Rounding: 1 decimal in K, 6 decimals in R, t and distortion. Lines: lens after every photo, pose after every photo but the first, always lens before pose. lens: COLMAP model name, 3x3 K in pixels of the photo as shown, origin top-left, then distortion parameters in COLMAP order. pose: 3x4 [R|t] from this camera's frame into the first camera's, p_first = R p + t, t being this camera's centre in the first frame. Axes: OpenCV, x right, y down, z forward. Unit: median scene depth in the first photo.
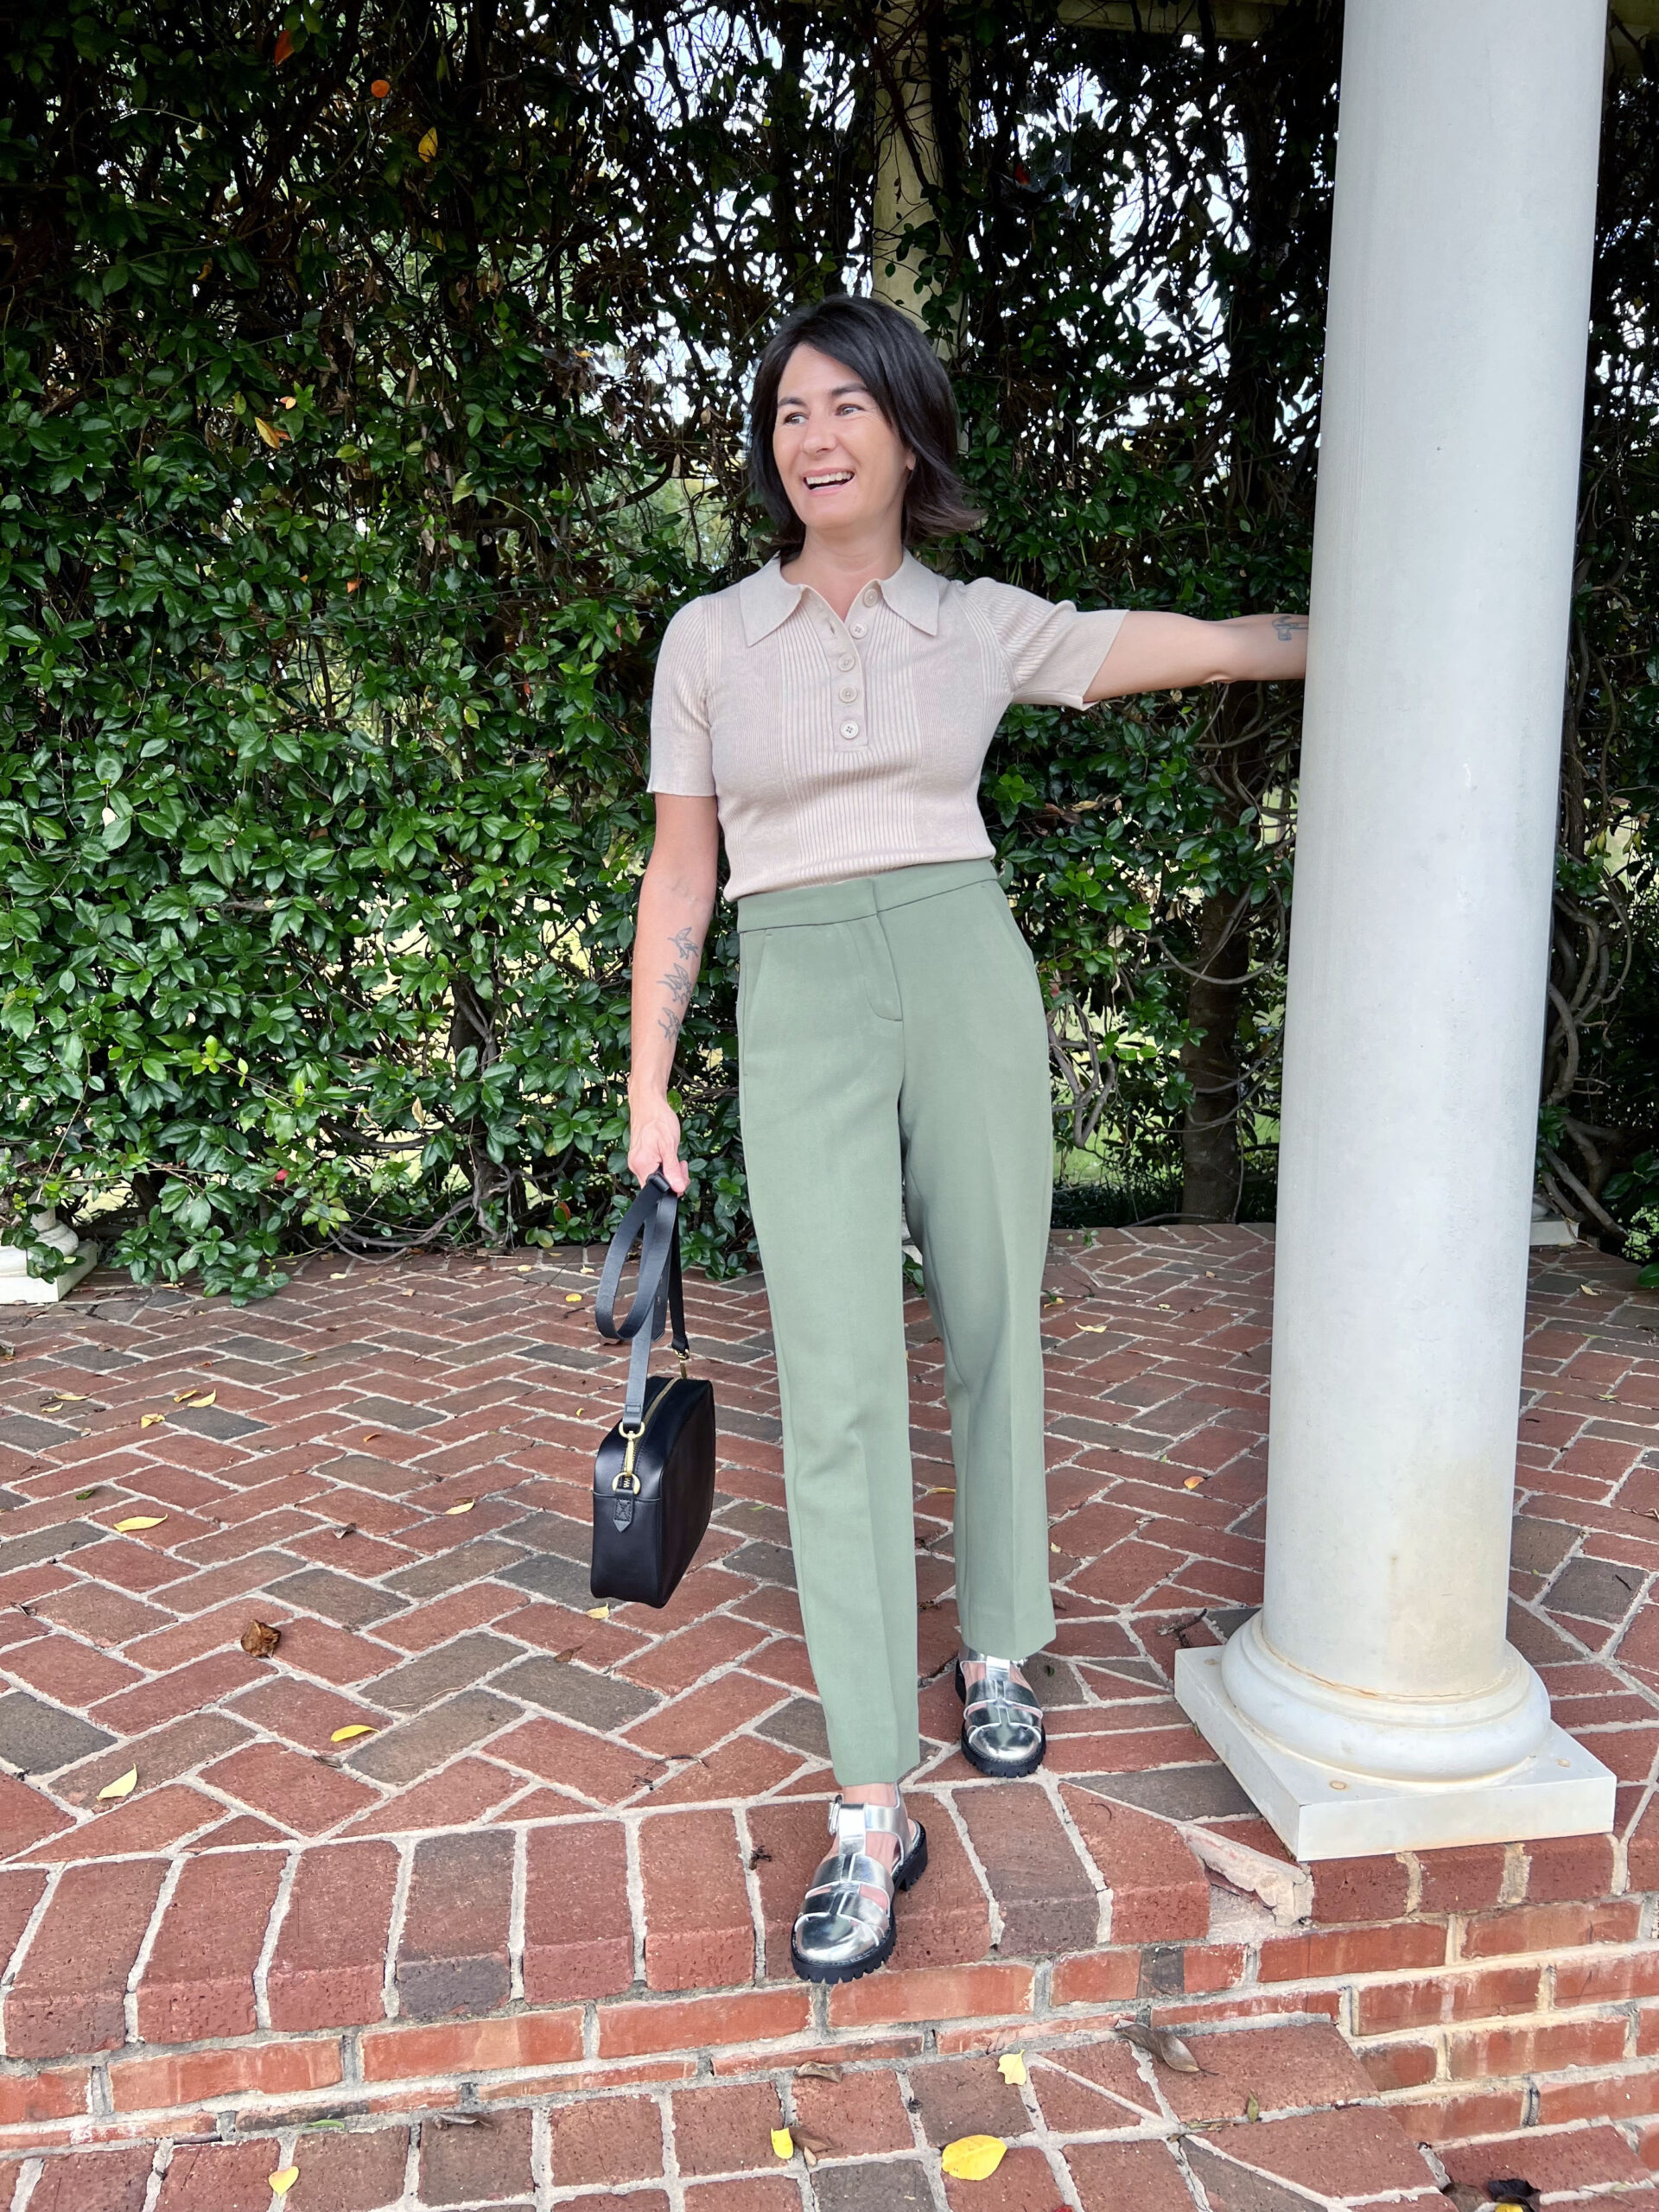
lens RADIAL K [[1685.7, 0, 825.8], [0, 1685.7, 1128.9], [0, 0, 1]] dist [-0.016255, -0.006166]
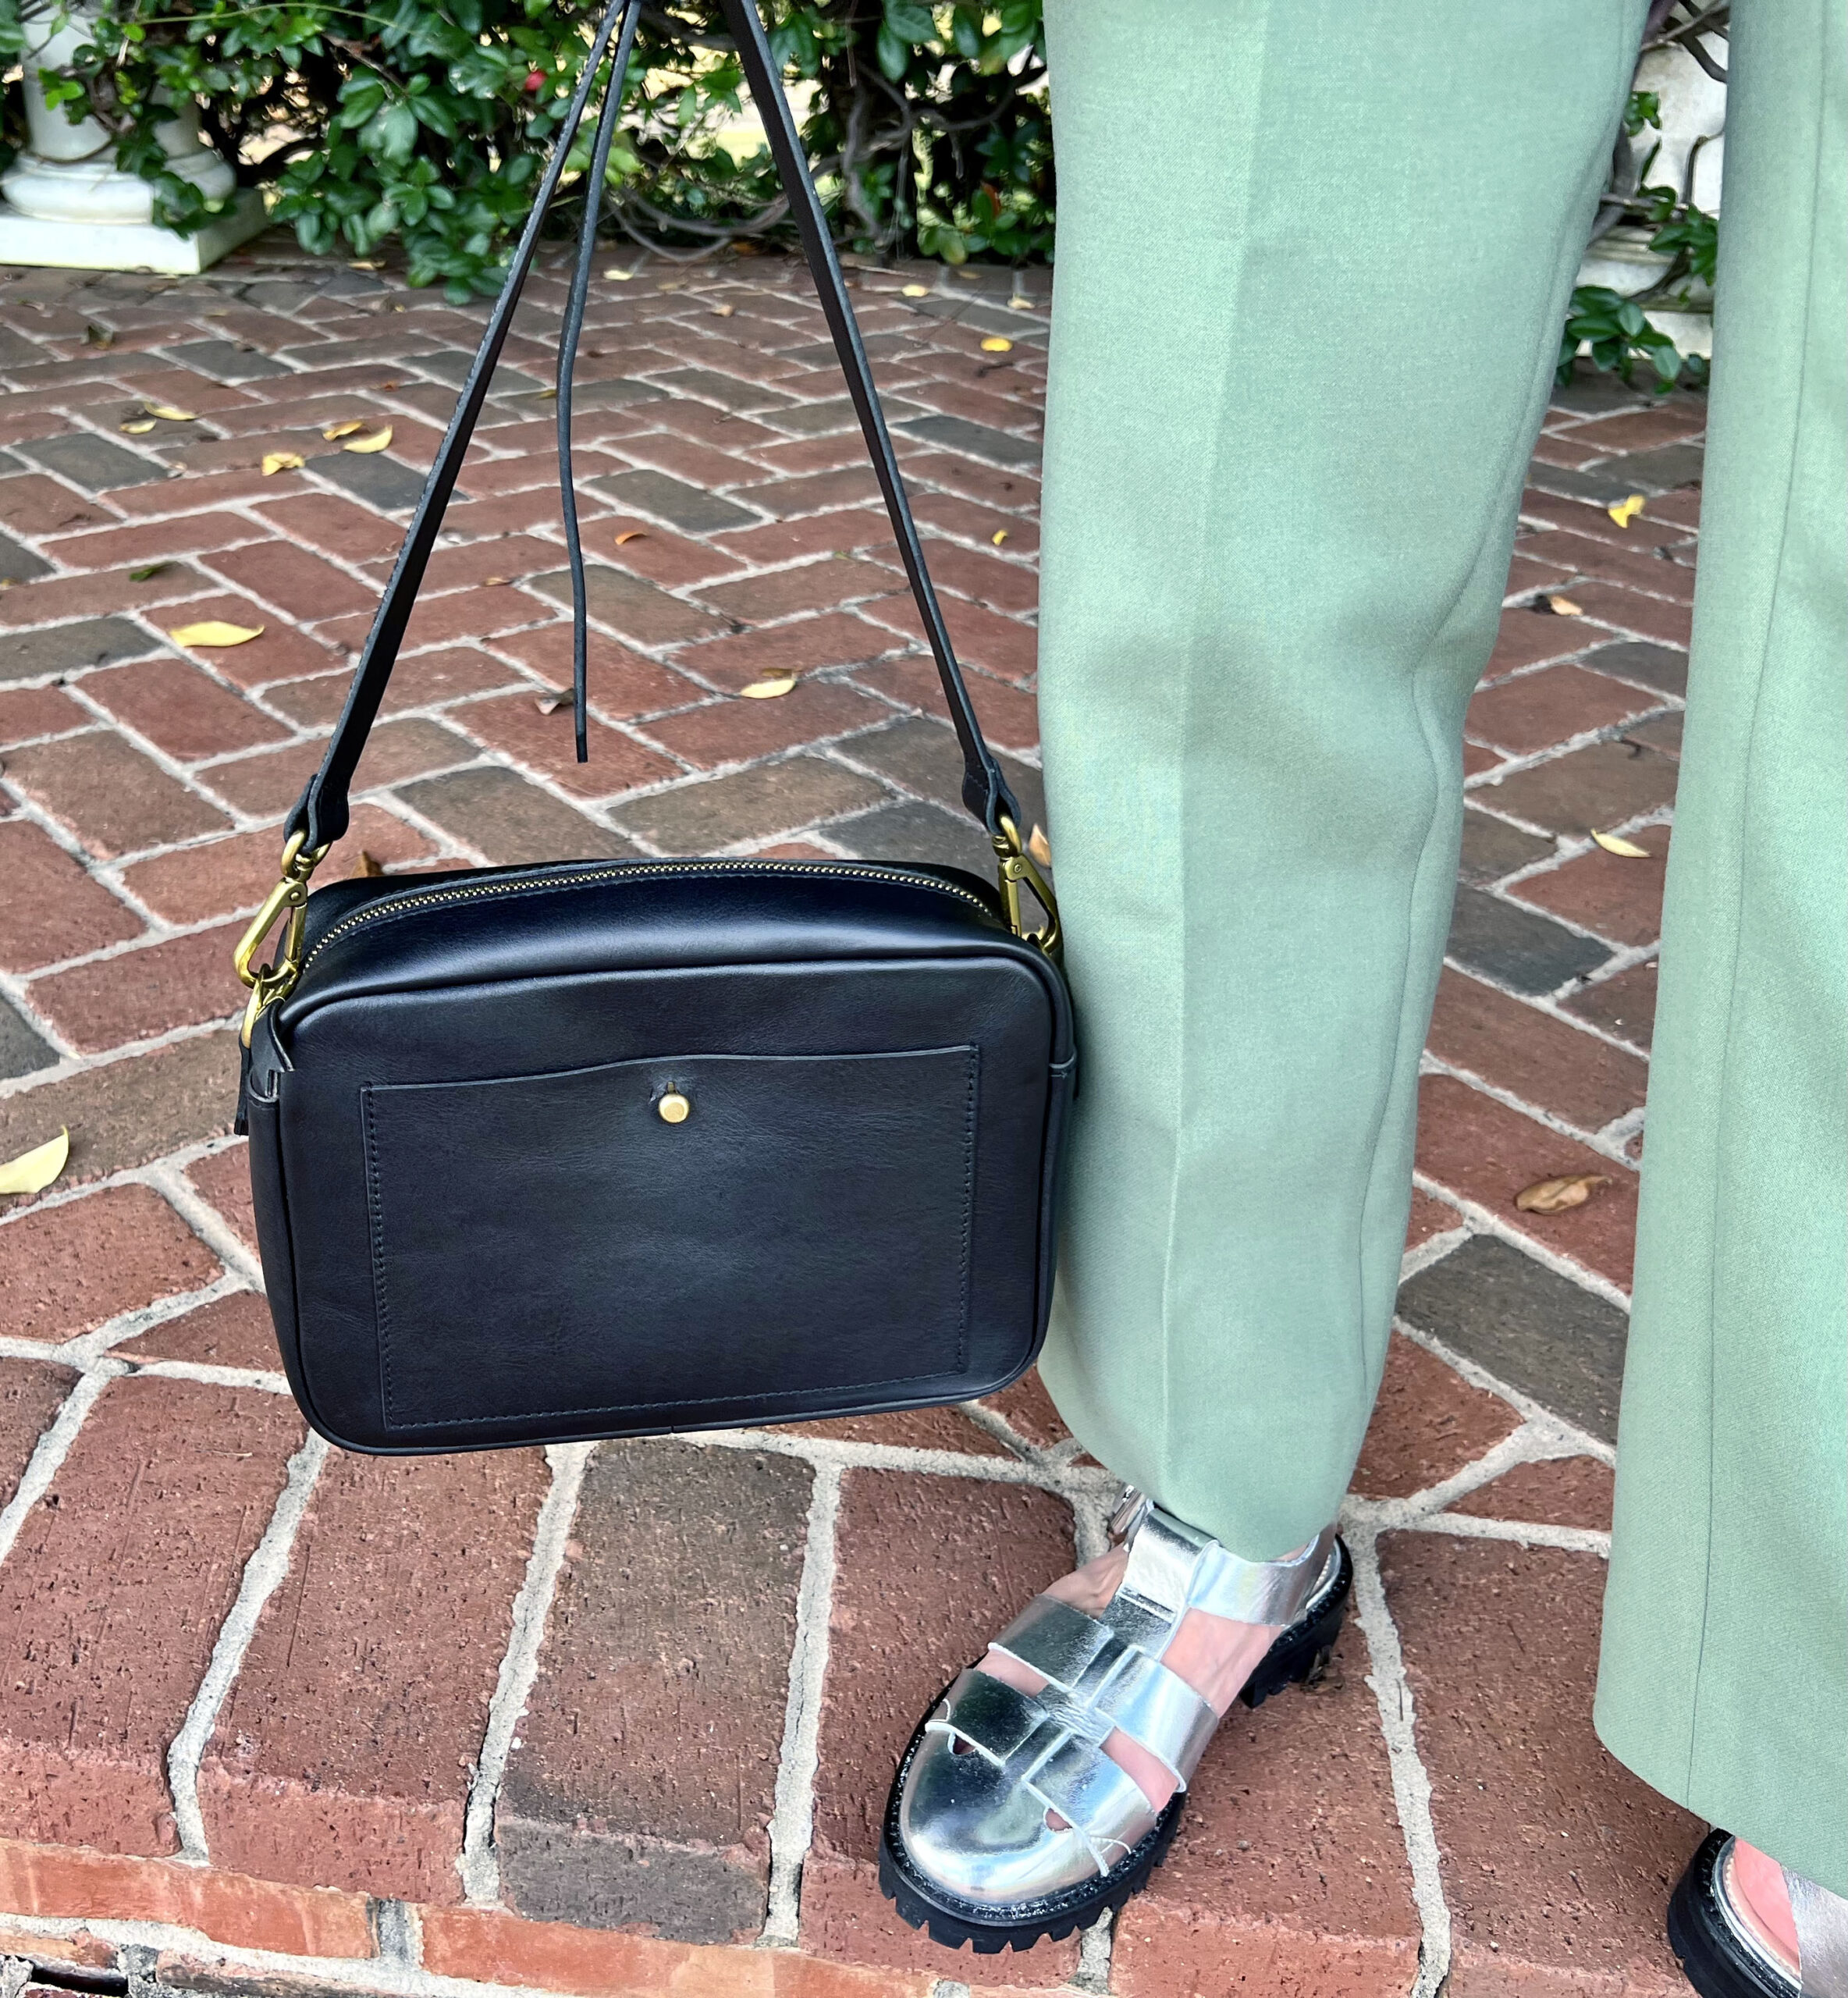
lens RADIAL K [[1947.7, 0, 697.6], [0, 1947.7, 1002.1], [0, 0, 1]] dist [0.158668, -0.333662]
pose [[0.960147, 0.171736, -0.220511, -0.109247], [-0.077191, 0.921207, 0.381338, 0.106292], [0.268626, -0.349119, 0.897750, 0.516811]]
